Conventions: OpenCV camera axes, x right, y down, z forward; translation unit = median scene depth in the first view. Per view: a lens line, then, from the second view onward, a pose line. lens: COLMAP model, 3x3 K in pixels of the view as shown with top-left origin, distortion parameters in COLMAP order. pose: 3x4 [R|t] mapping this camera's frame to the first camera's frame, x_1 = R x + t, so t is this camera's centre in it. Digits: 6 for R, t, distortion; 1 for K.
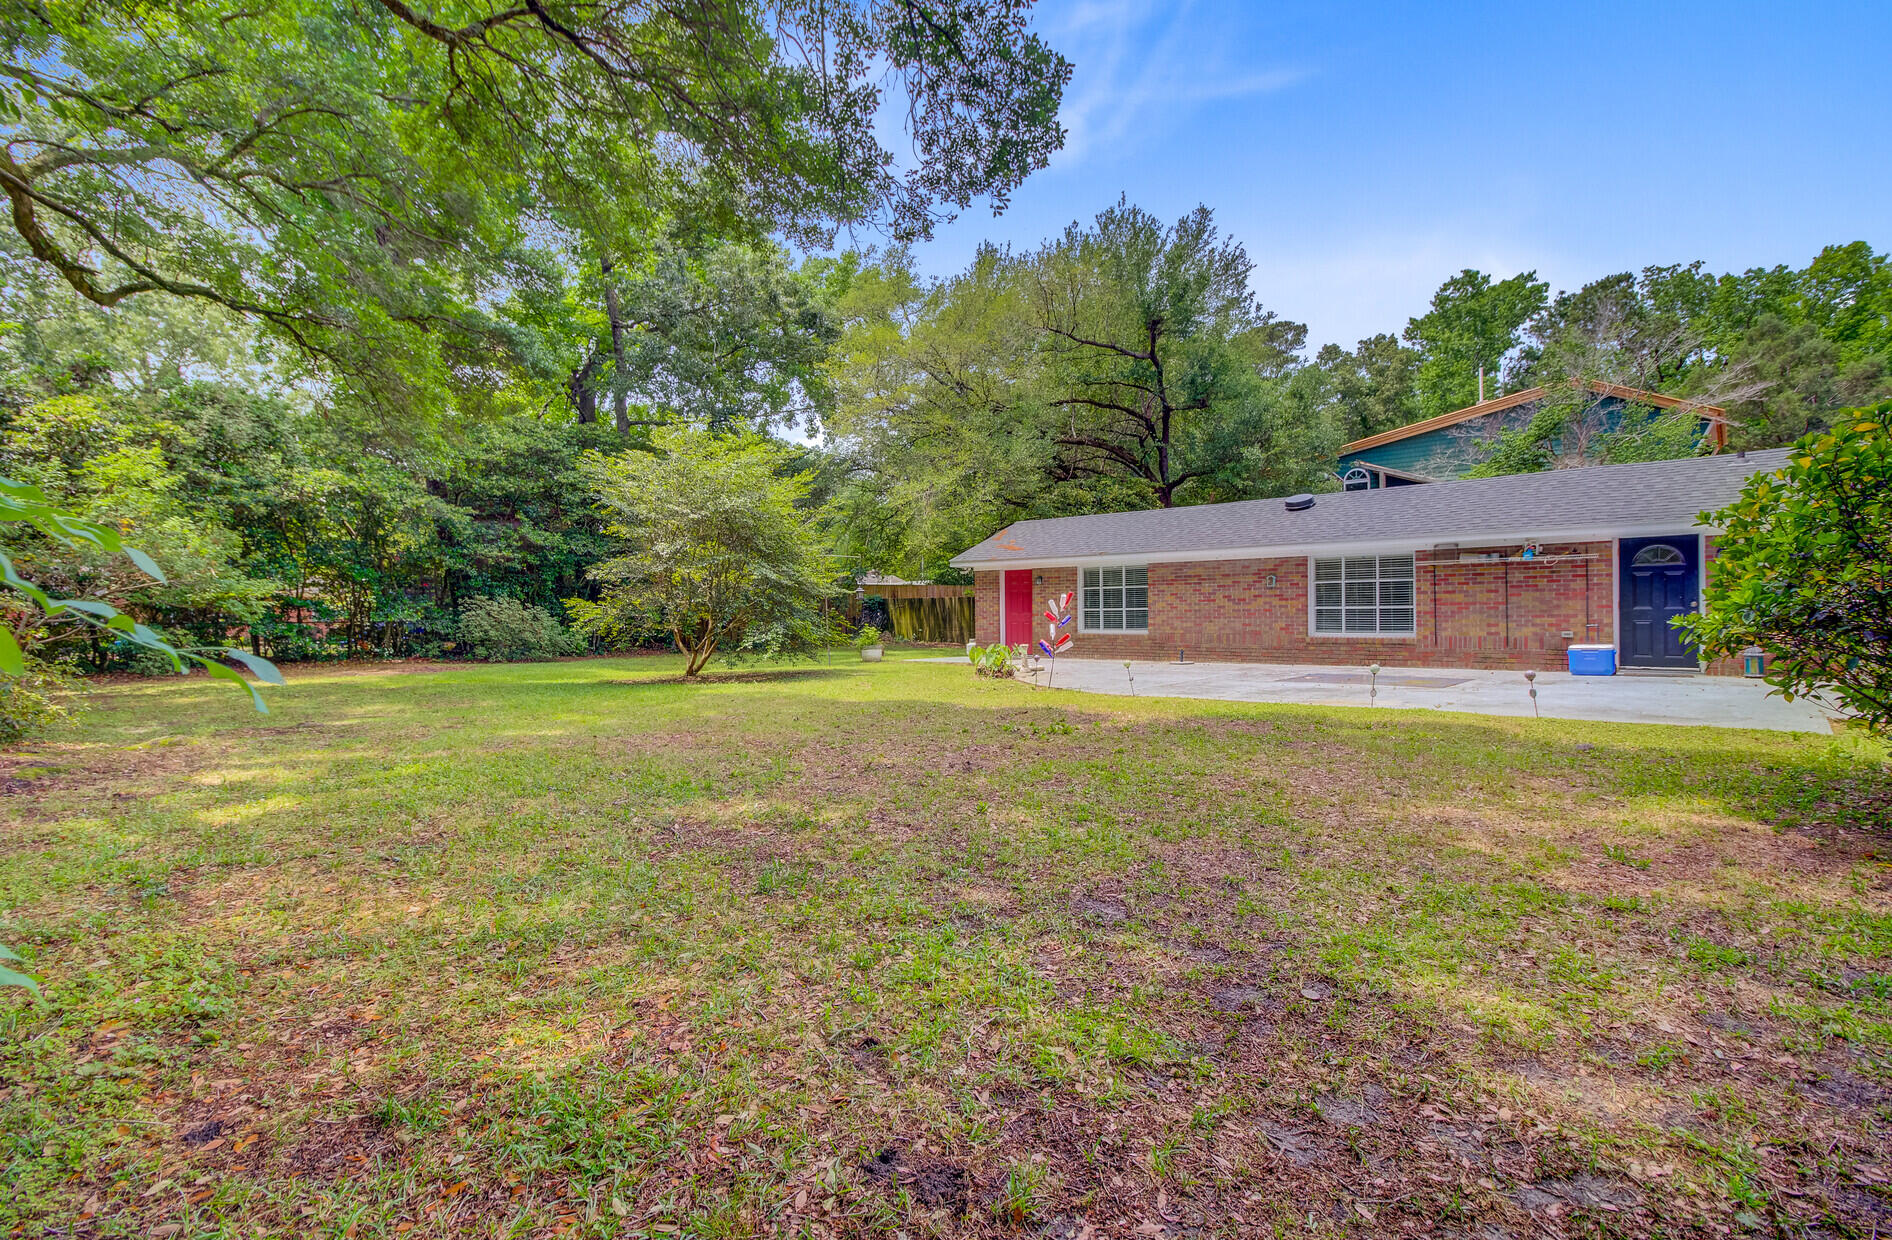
lens RADIAL K [[886.4, 0, 941.3], [0, 886.4, 612.4], [0, 0, 1]] dist [0.010023, 0.002629]
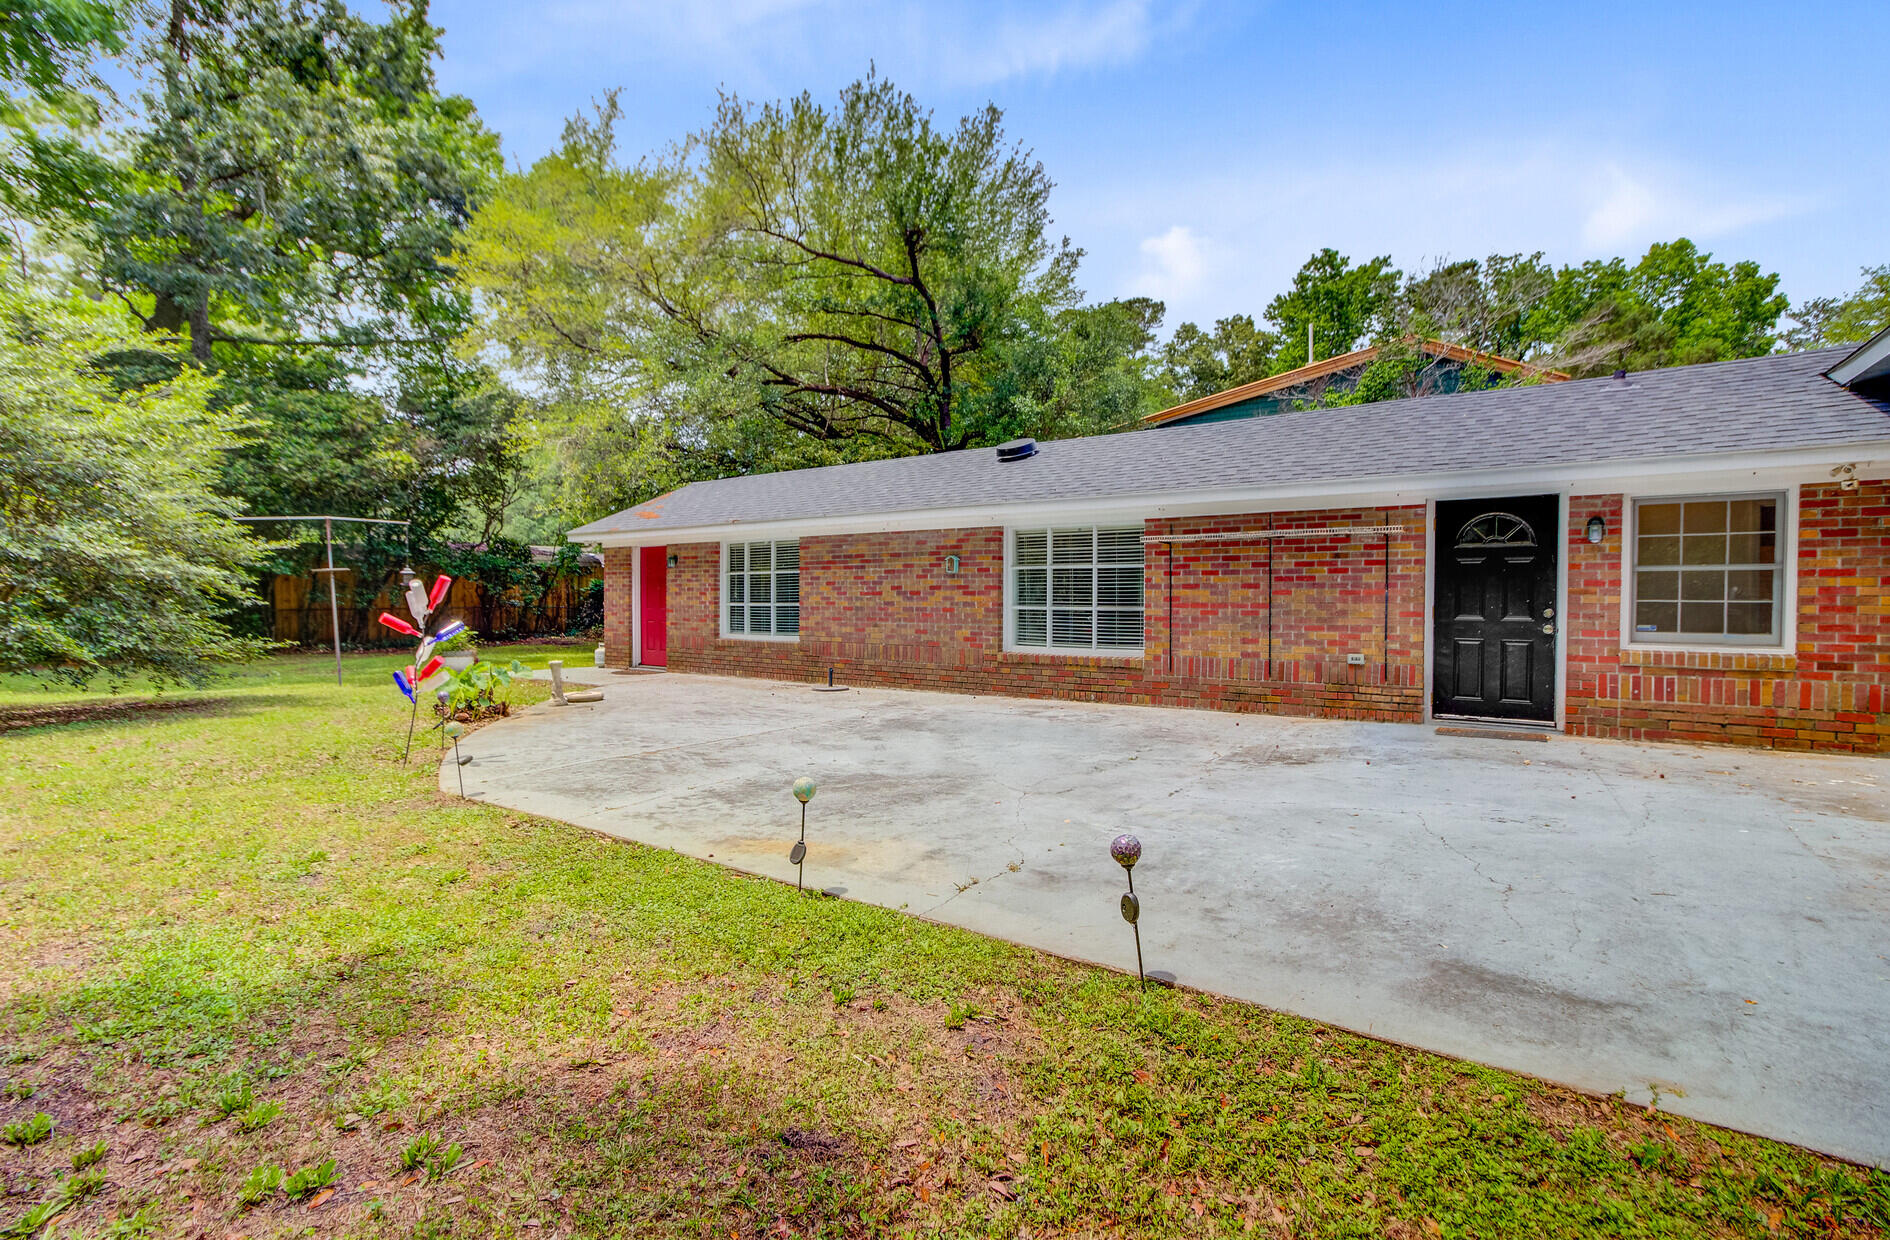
lens RADIAL K [[874.1, 0, 944.8], [0, 874.1, 615.2], [0, 0, 1]] dist [-0.000160, 0.001166]
pose [[0.993530, 0.010098, 0.113124, 0.241443], [-0.012095, 0.999783, 0.016978, -0.007977], [-0.112928, -0.018237, 0.993436, 0.299195]]
